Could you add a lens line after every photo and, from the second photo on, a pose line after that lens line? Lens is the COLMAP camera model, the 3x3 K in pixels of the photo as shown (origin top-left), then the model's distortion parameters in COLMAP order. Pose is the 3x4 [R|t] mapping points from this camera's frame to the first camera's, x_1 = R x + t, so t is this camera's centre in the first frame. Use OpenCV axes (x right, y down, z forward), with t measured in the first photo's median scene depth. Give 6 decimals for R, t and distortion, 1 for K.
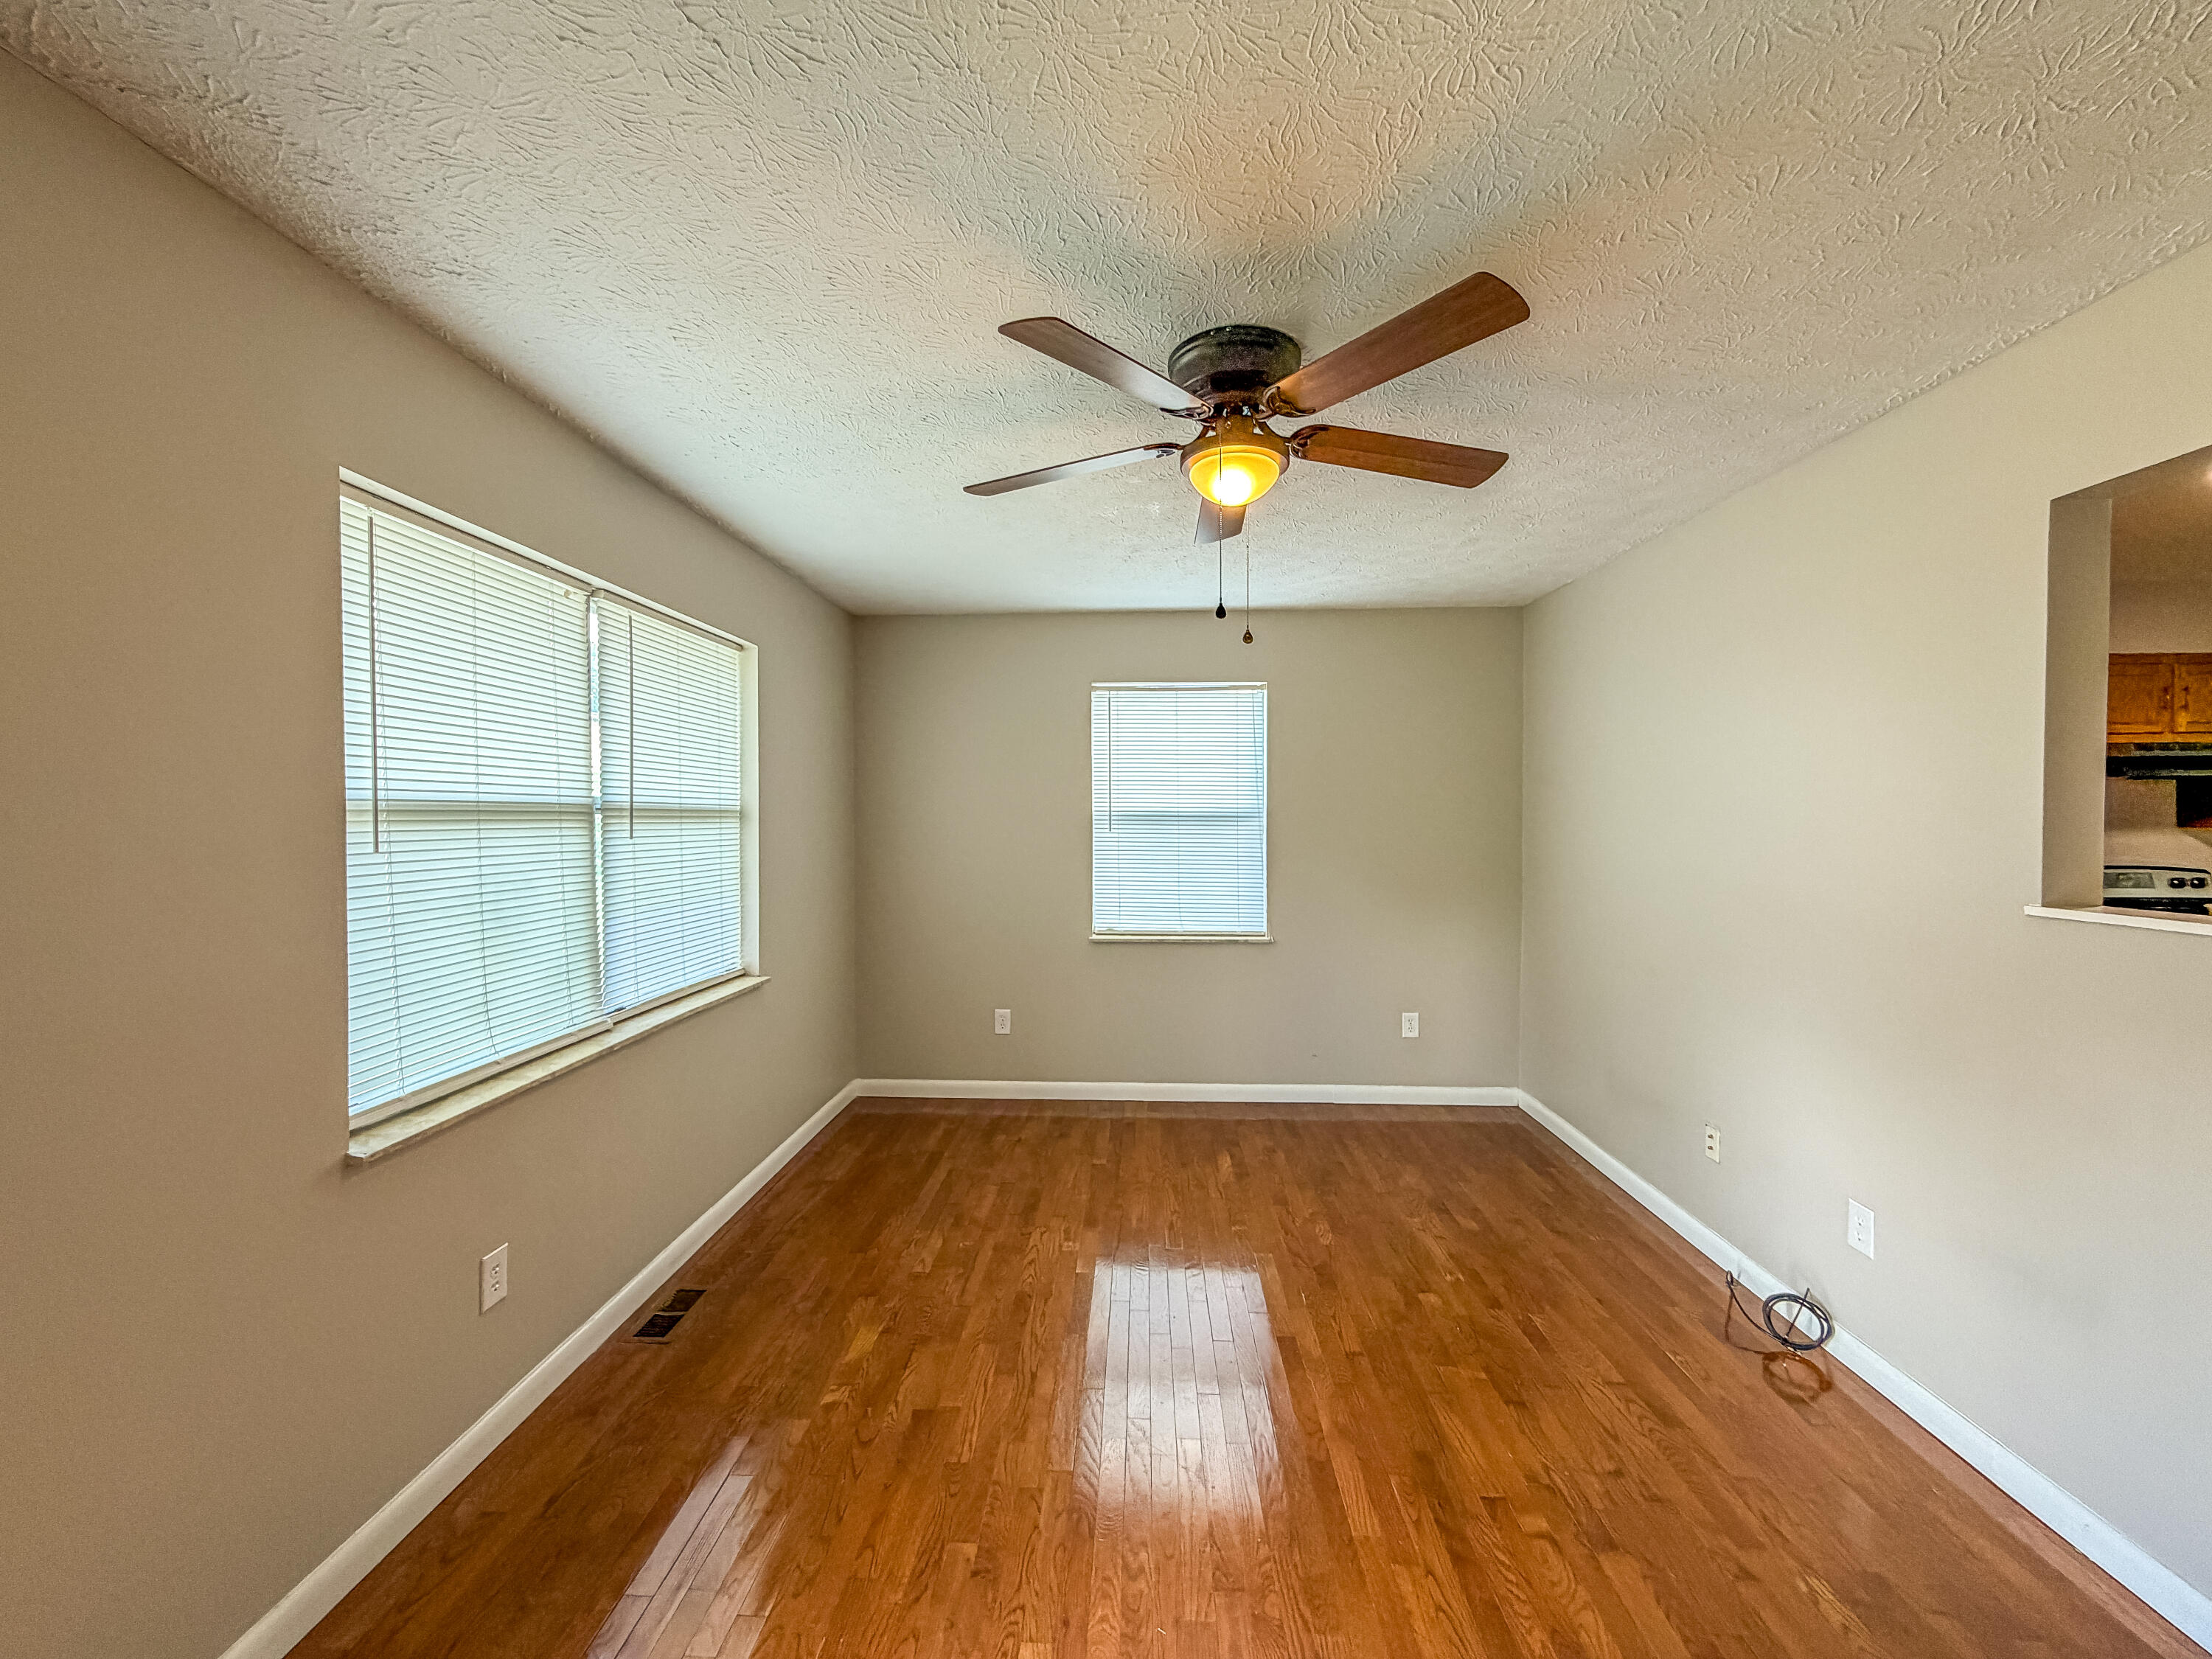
lens RADIAL K [[879.7, 0, 1101.0], [0, 879.7, 830.3], [0, 0, 1]] dist [0.001910, 0.000327]
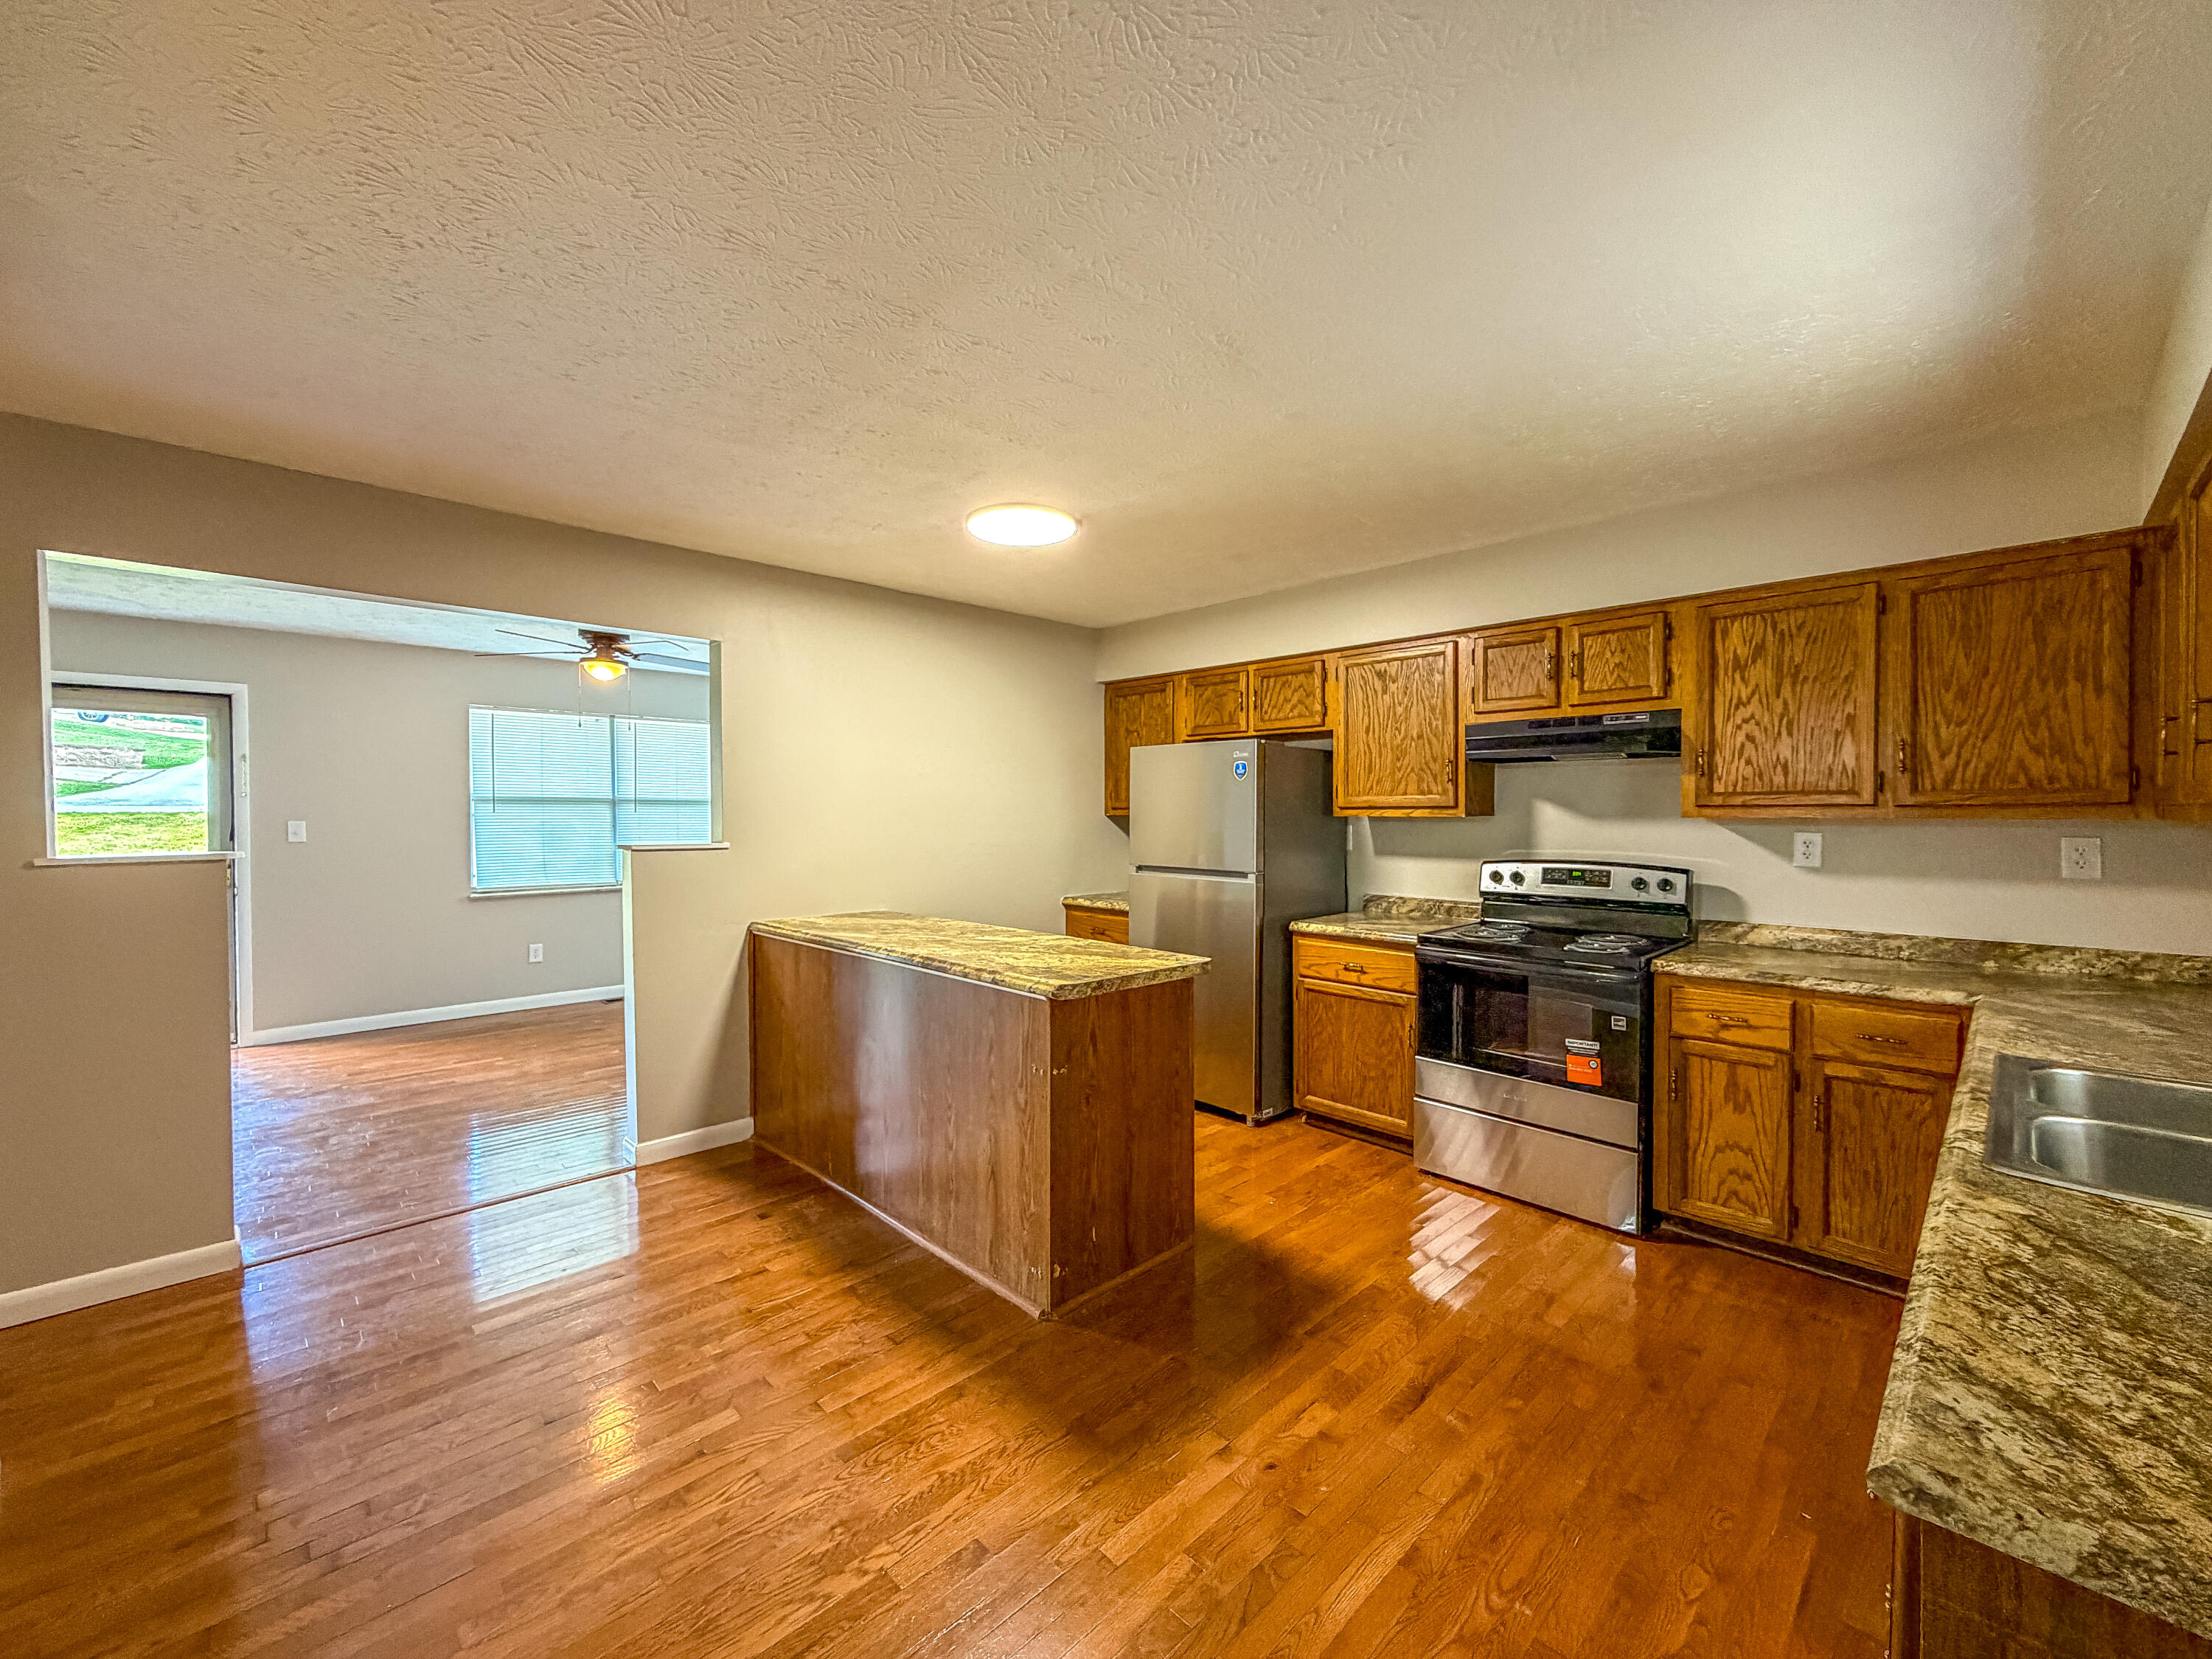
lens RADIAL K [[879.7, 0, 1101.0], [0, 879.7, 830.3], [0, 0, 1]] dist [0.001910, 0.000327]
pose [[0.725763, 0.017507, -0.687722, 1.652508], [-0.016210, 0.999834, 0.008345, 0.013792], [0.687753, 0.005092, 0.725927, 0.064673]]
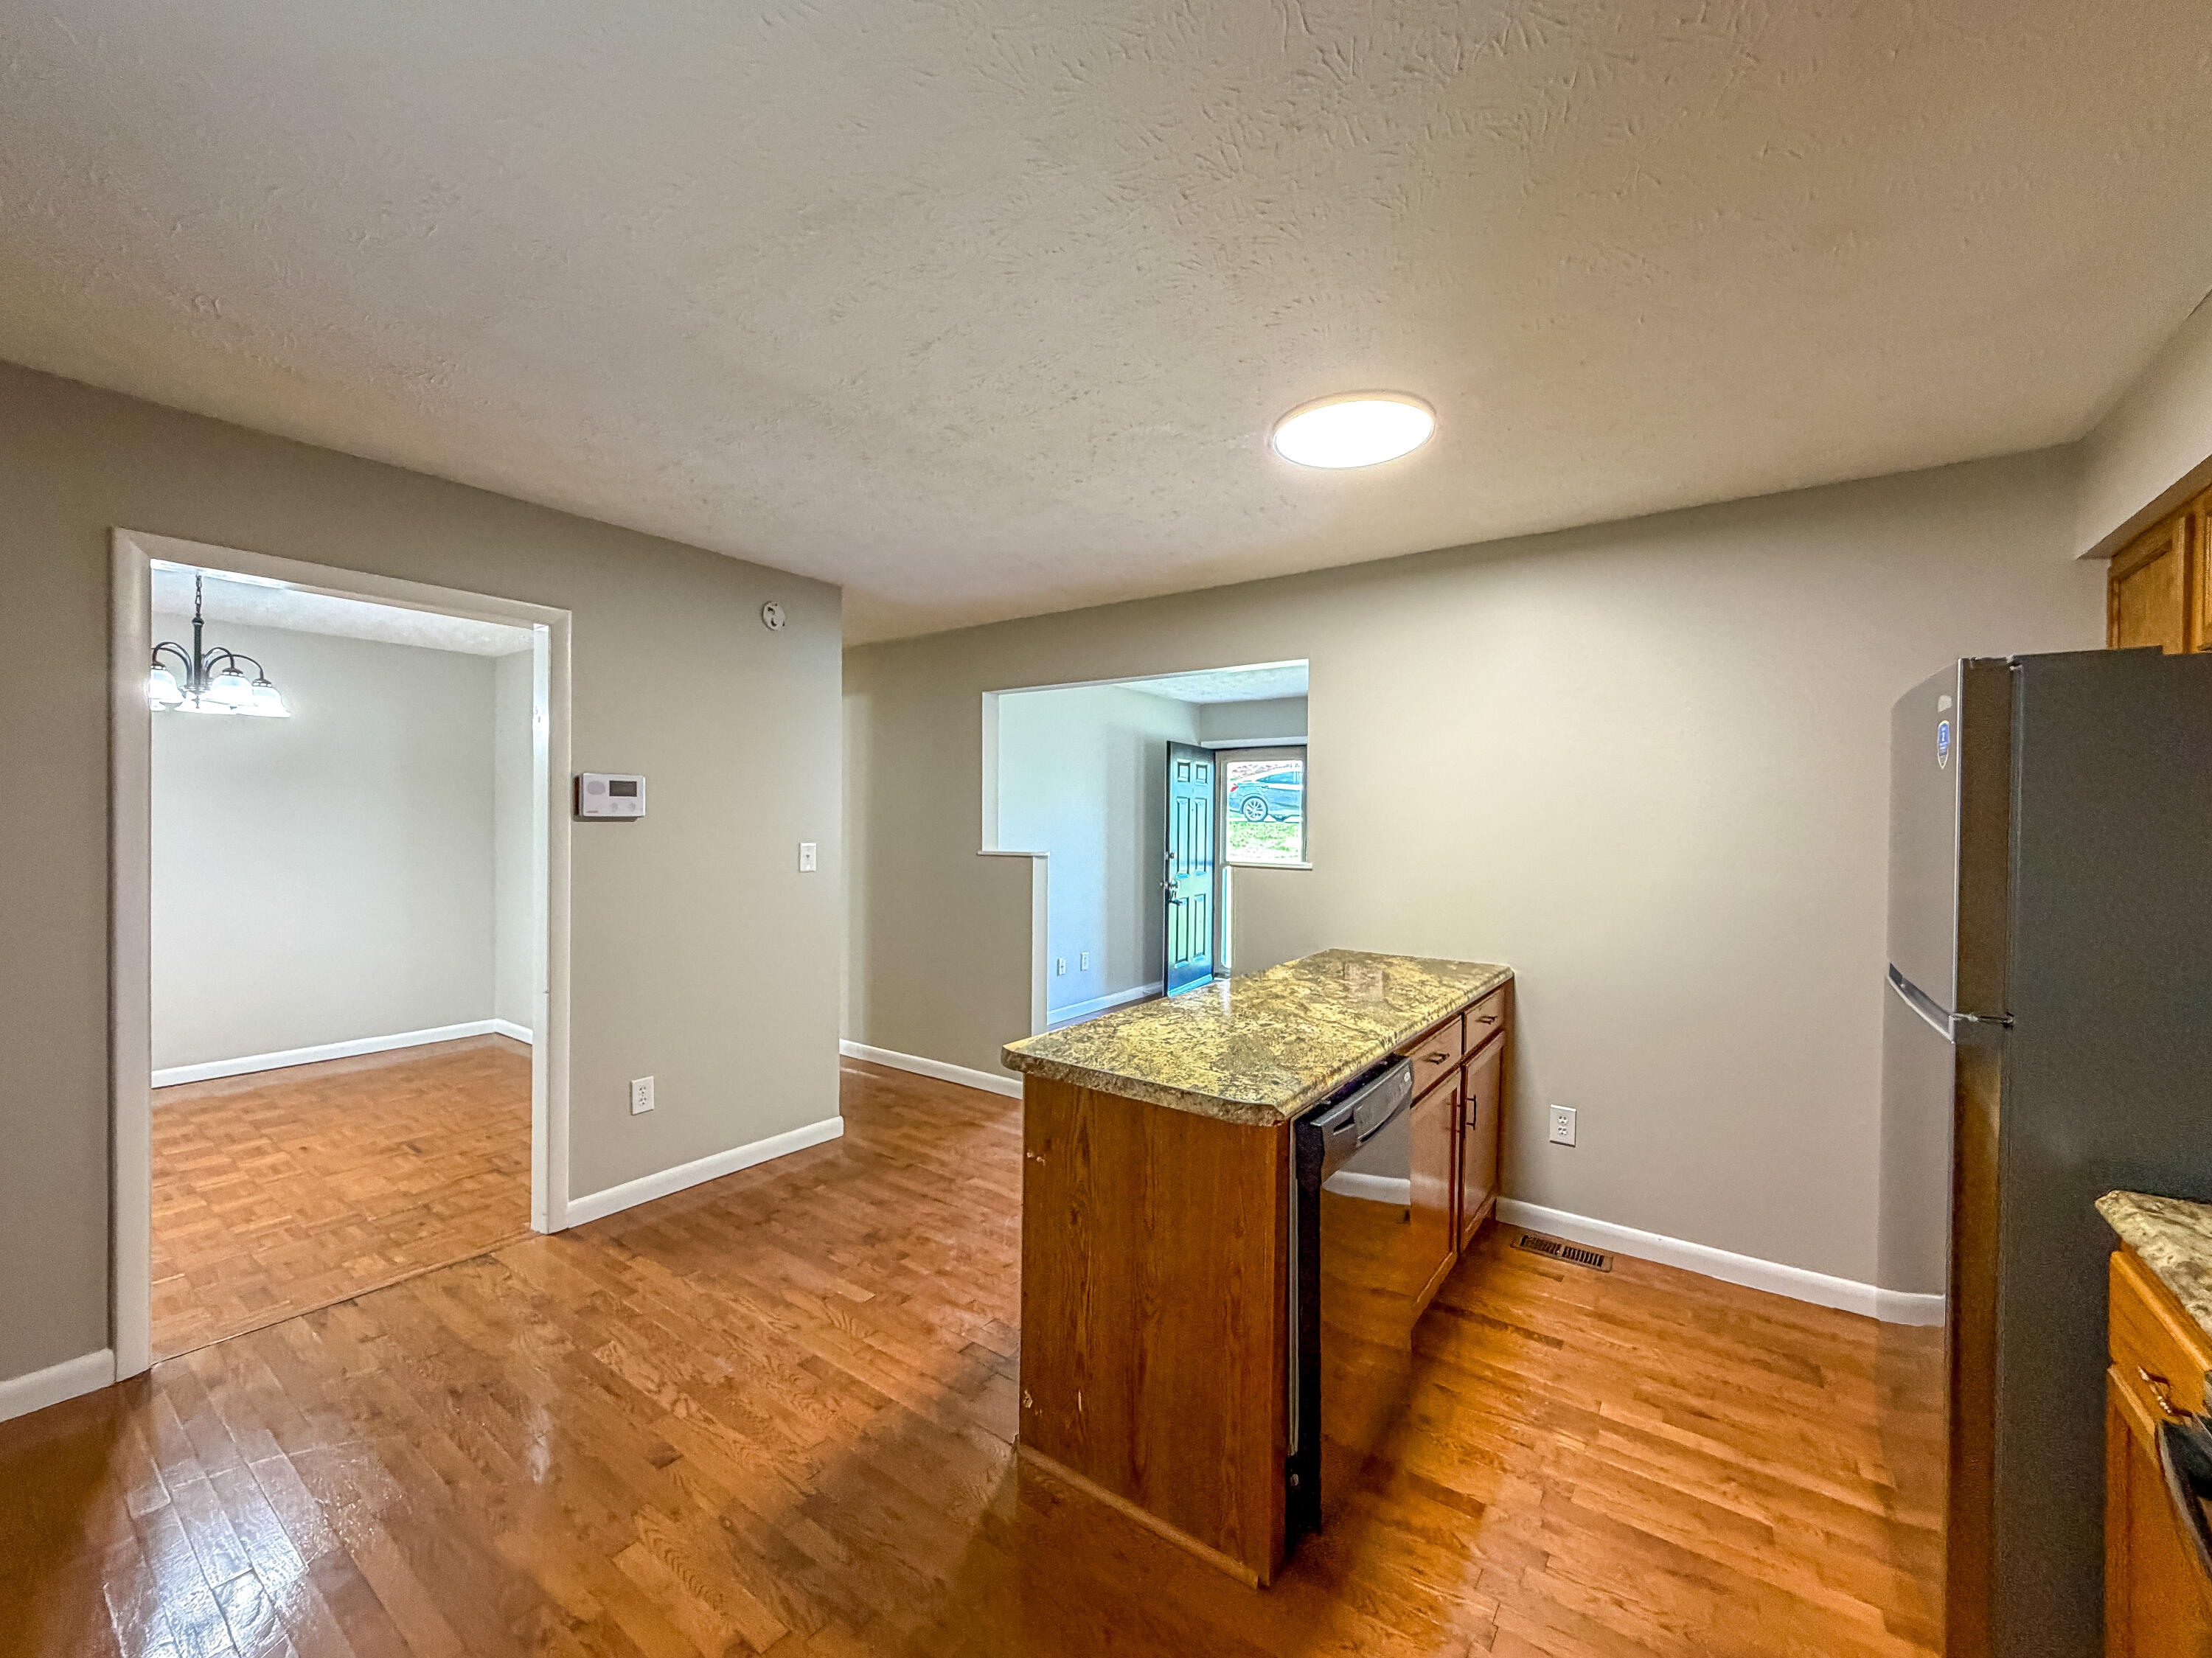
lens RADIAL K [[898.3, 0, 1106.0], [0, 898.3, 829.0], [0, 0, 1]] dist [0.002438, 0.000534]
pose [[-0.548194, 0.006587, -0.836325, 1.609962], [-0.023486, 0.999453, 0.023266, -0.014349], [0.836021, 0.032396, -0.547740, 0.894277]]
